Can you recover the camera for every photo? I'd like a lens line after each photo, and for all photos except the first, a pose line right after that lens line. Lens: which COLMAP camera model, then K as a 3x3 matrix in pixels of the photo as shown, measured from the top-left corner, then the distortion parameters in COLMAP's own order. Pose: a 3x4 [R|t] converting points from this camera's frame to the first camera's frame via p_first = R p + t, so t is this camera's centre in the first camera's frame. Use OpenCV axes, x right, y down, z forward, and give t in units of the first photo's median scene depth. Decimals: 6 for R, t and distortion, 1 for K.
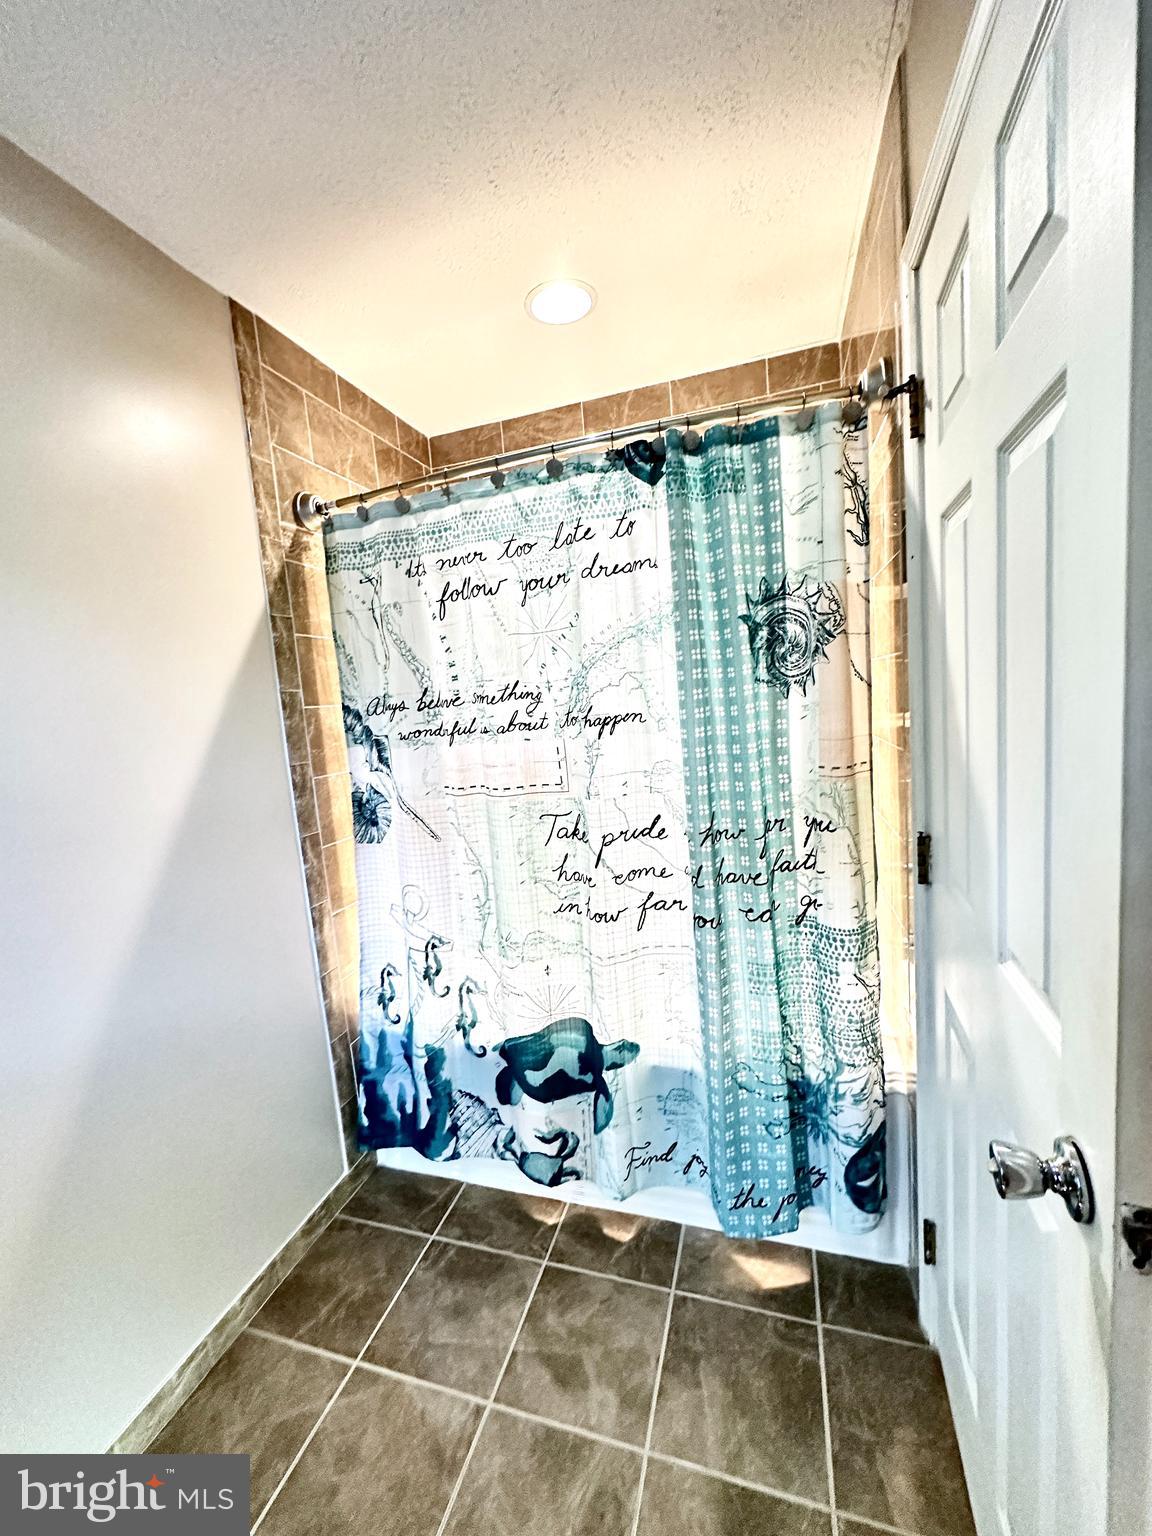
lens RADIAL K [[614.8, 0, 577.4], [0, 614.8, 771.8], [0, 0, 1]] dist [0.001911, 0.000065]
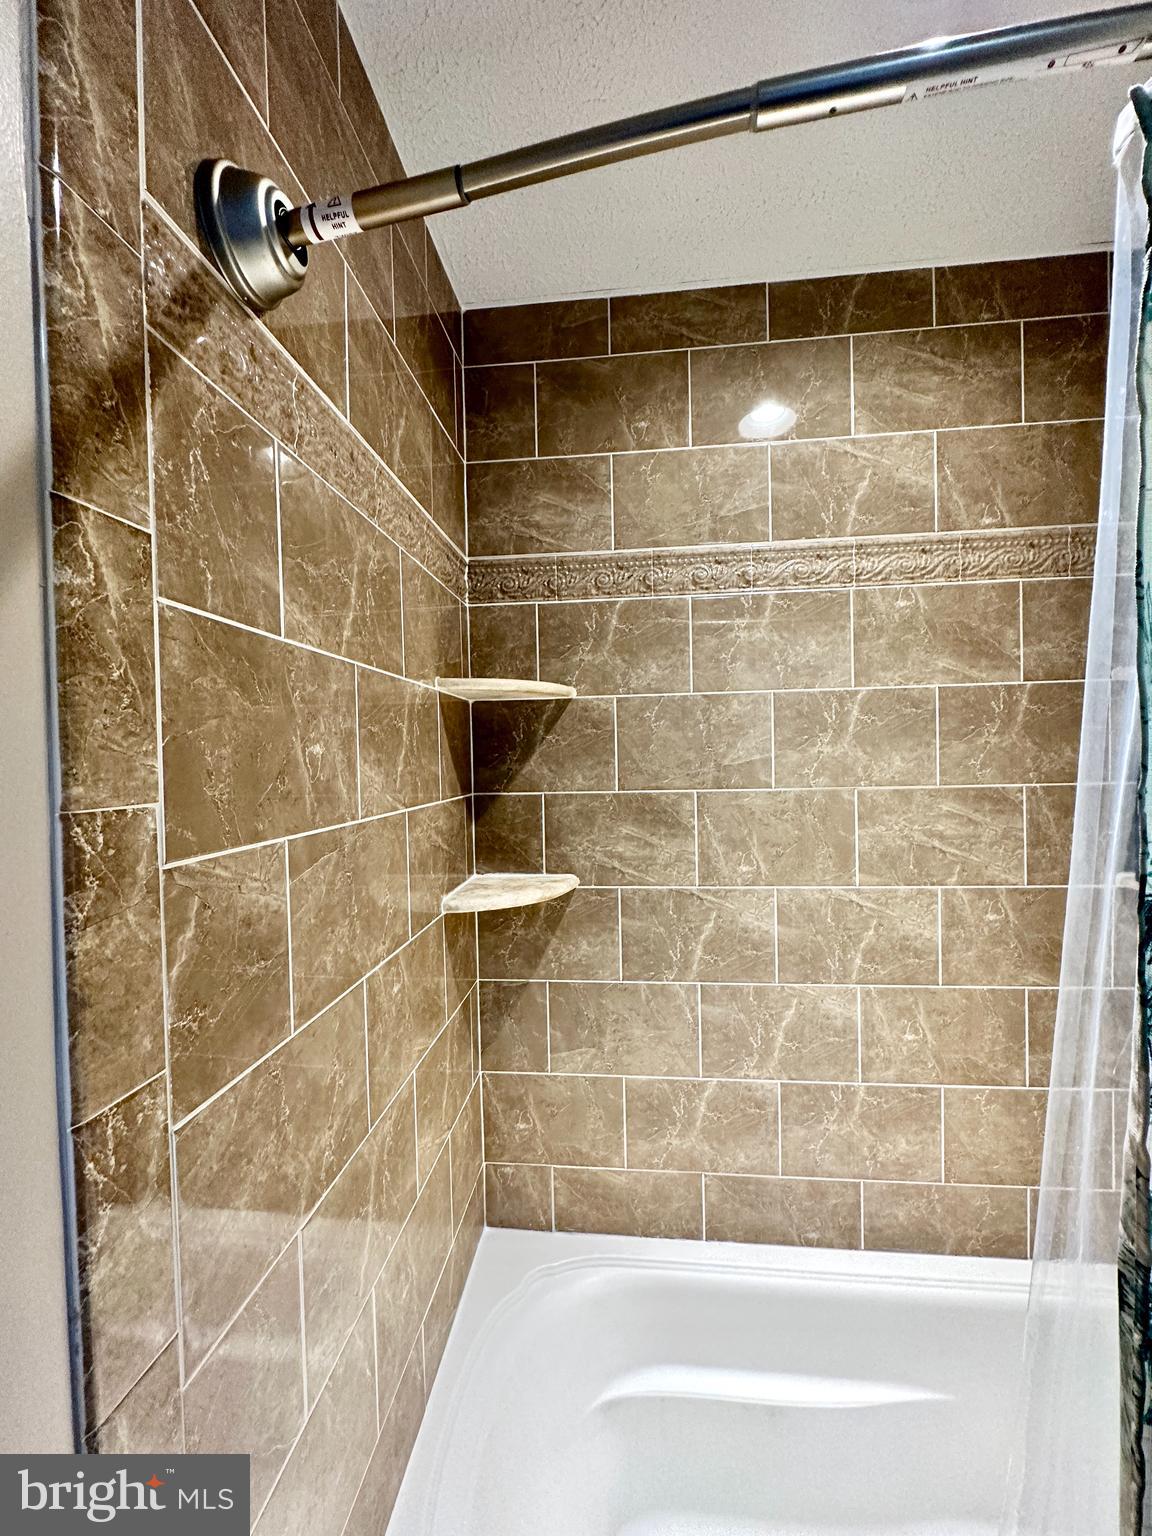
lens RADIAL K [[614.8, 0, 577.5], [0, 614.8, 768.2], [0, 0, 1]] dist [0.001911, 0.000065]
pose [[0.976505, 0.054639, 0.208453, -0.322333], [-0.031623, 0.993183, -0.112192, -0.122938], [-0.213162, 0.102965, 0.971576, 0.686931]]
